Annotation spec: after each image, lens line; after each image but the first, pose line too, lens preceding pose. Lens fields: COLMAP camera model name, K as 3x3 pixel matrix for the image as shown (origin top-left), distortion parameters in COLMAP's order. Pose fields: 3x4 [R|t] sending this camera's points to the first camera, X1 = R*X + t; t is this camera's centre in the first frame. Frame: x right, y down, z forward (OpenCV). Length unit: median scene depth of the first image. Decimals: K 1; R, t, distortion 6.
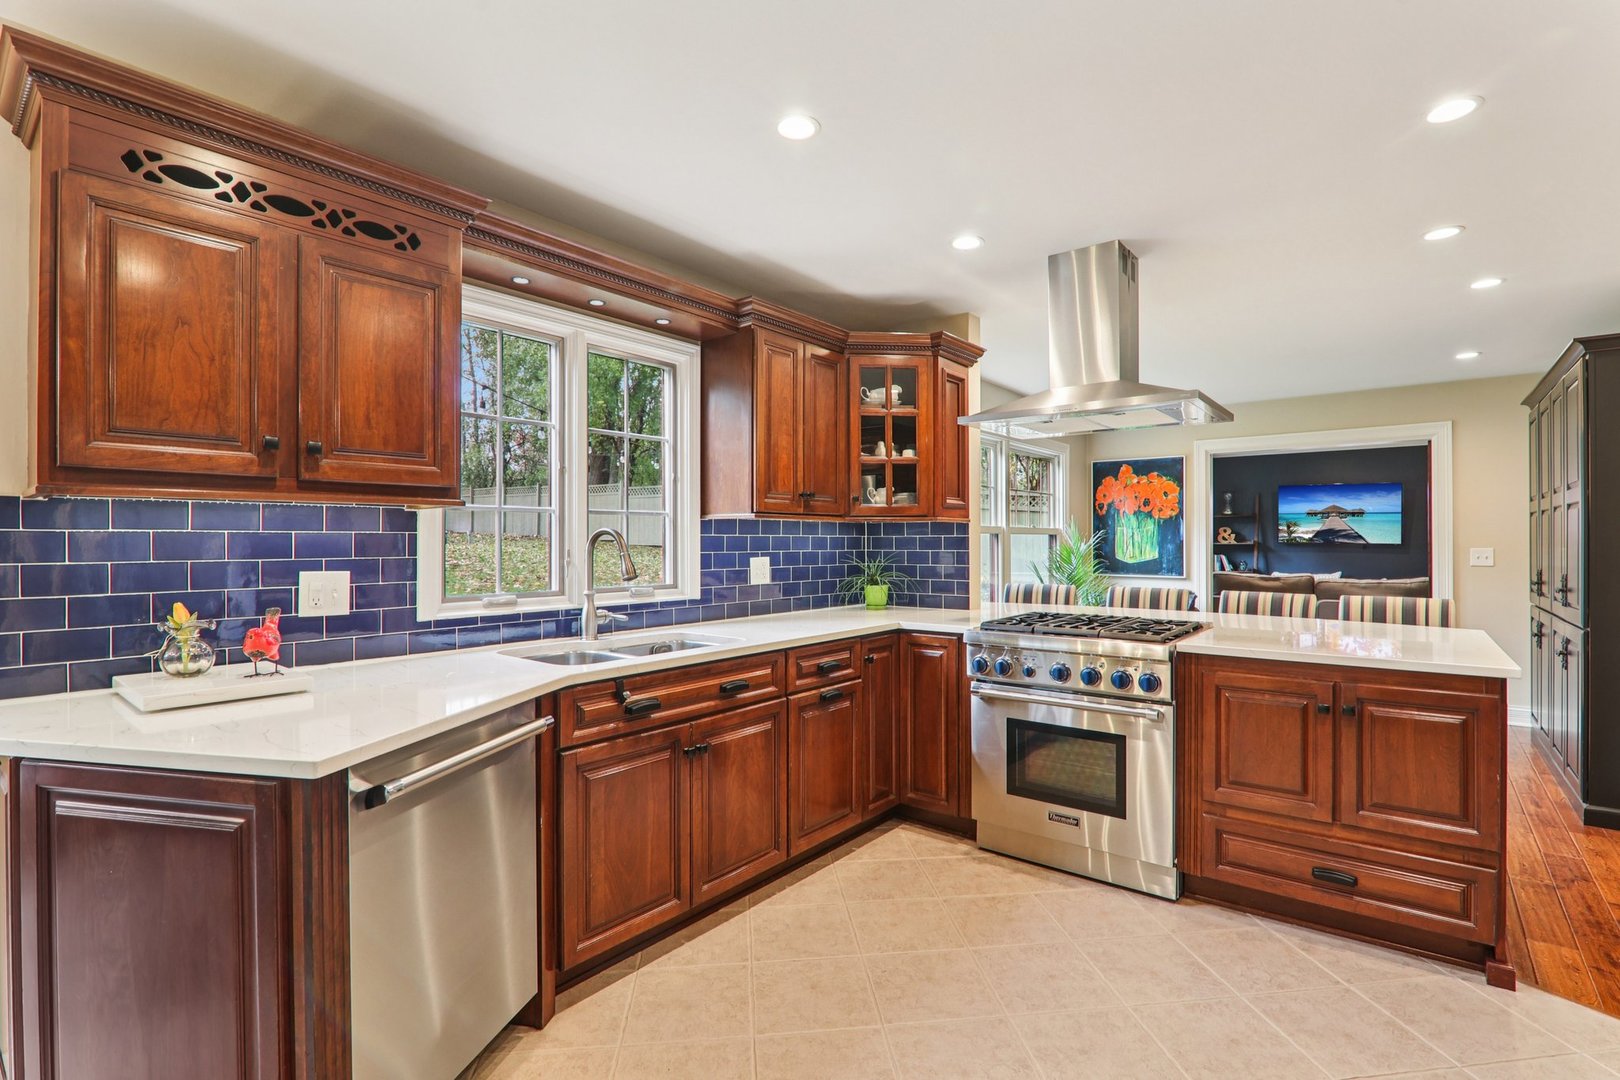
lens RADIAL K [[749.8, 0, 819.2], [0, 749.8, 540.8], [0, 0, 1]] dist [-0.020446, 0.001169]
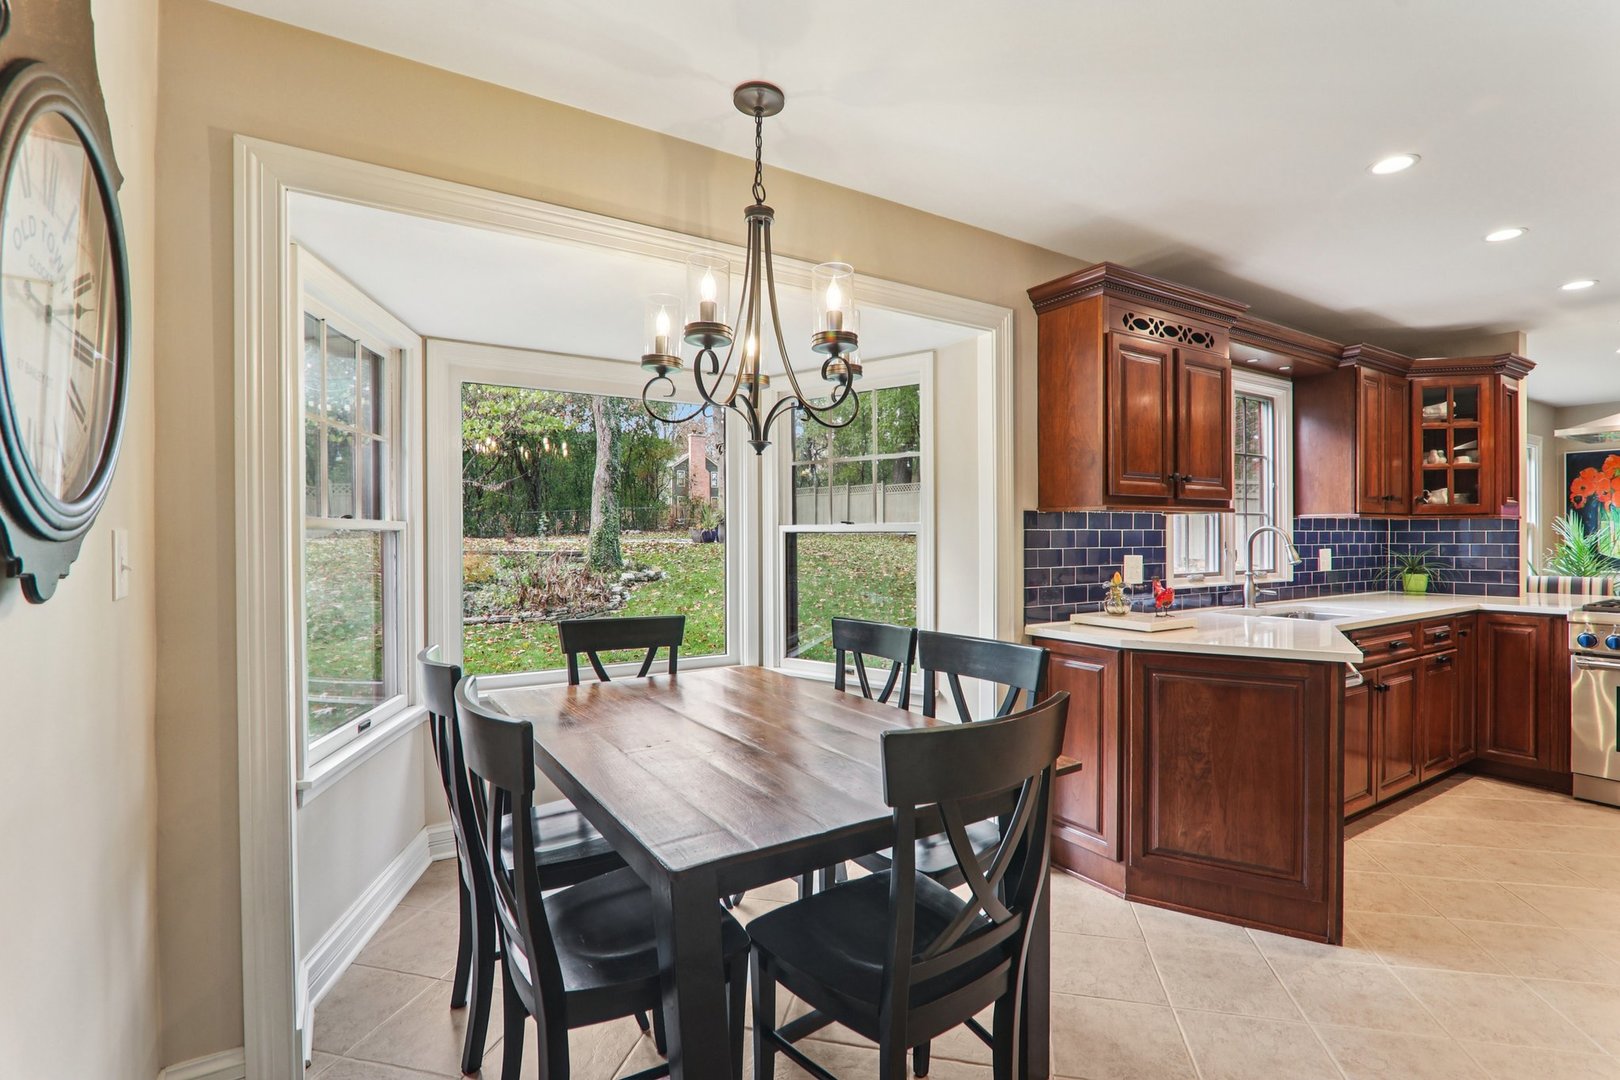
lens RADIAL K [[749.8, 0, 806.2], [0, 749.8, 537.6], [0, 0, 1]] dist [-0.020446, 0.001169]
pose [[0.942571, -0.000607, -0.334004, -0.541648], [0.001225, 0.999998, 0.001639, 0.000536], [0.334002, -0.001954, 0.942570, -0.483970]]
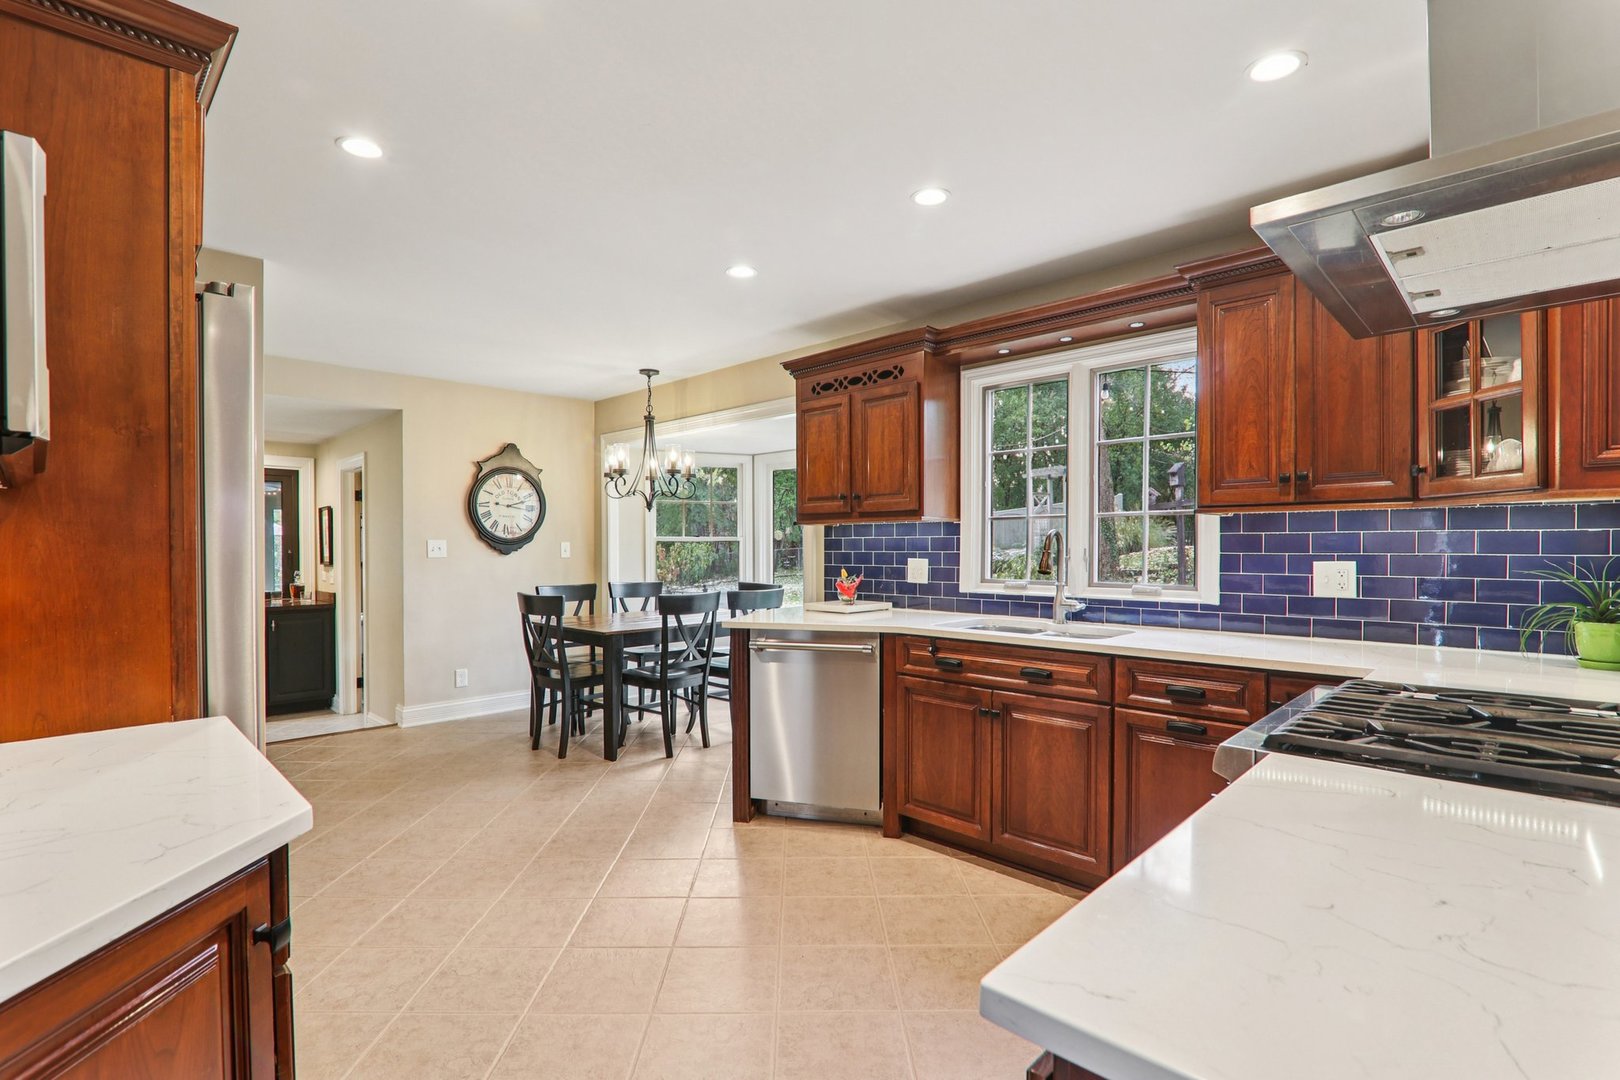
lens RADIAL K [[749.8, 0, 805.9], [0, 749.8, 555.4], [0, 0, 1]] dist [-0.020446, 0.001169]
pose [[-0.110527, 0.013023, -0.993788, 0.817430], [0.002214, 0.999915, 0.012858, 0.006031], [0.993871, -0.000779, -0.110547, 0.639268]]
